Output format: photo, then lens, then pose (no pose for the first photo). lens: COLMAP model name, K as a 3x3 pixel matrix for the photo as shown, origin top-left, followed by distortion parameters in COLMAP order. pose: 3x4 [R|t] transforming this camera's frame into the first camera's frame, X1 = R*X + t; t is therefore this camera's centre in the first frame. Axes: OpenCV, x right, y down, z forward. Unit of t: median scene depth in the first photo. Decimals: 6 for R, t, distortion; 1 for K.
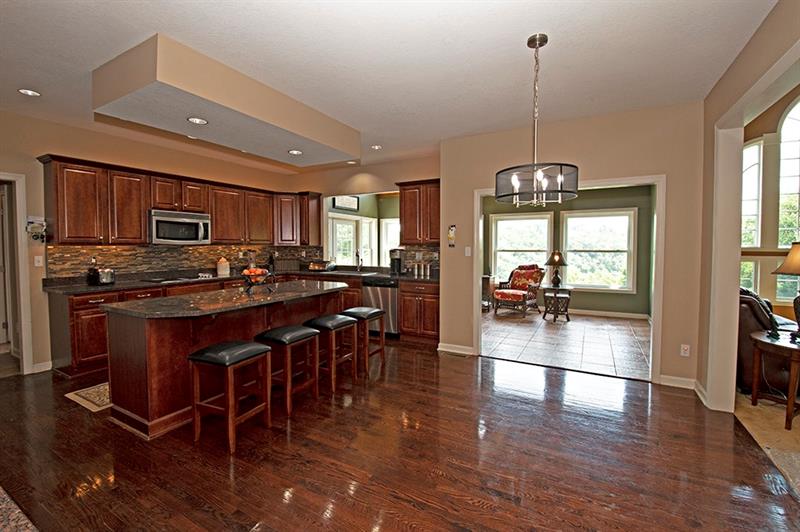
lens RADIAL K [[349.6, 0, 399.4], [0, 349.6, 260.2], [0, 0, 1]] dist [-0.019430, -0.000538]
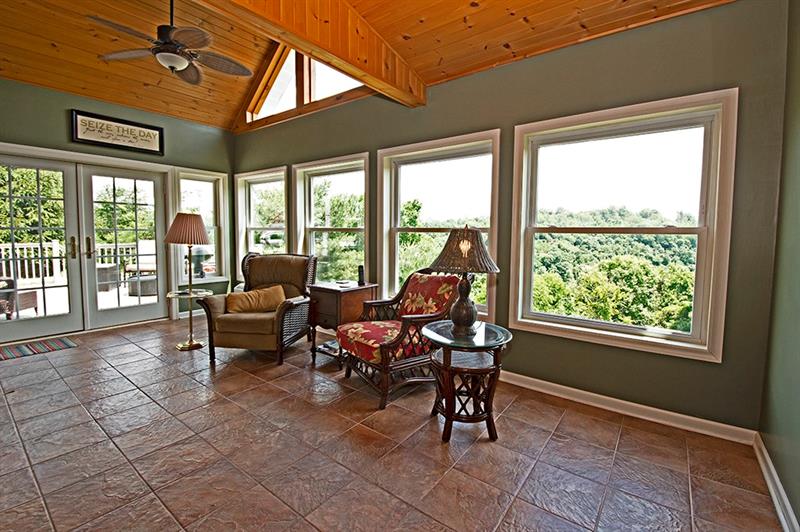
lens RADIAL K [[349.6, 0, 408.1], [0, 349.6, 258.9], [0, 0, 1]] dist [-0.019430, -0.000538]
pose [[0.990886, 0.022955, -0.132729, 0.339773], [-0.018458, 0.999216, 0.035014, -0.002714], [0.133429, -0.032245, 0.990534, 0.505310]]
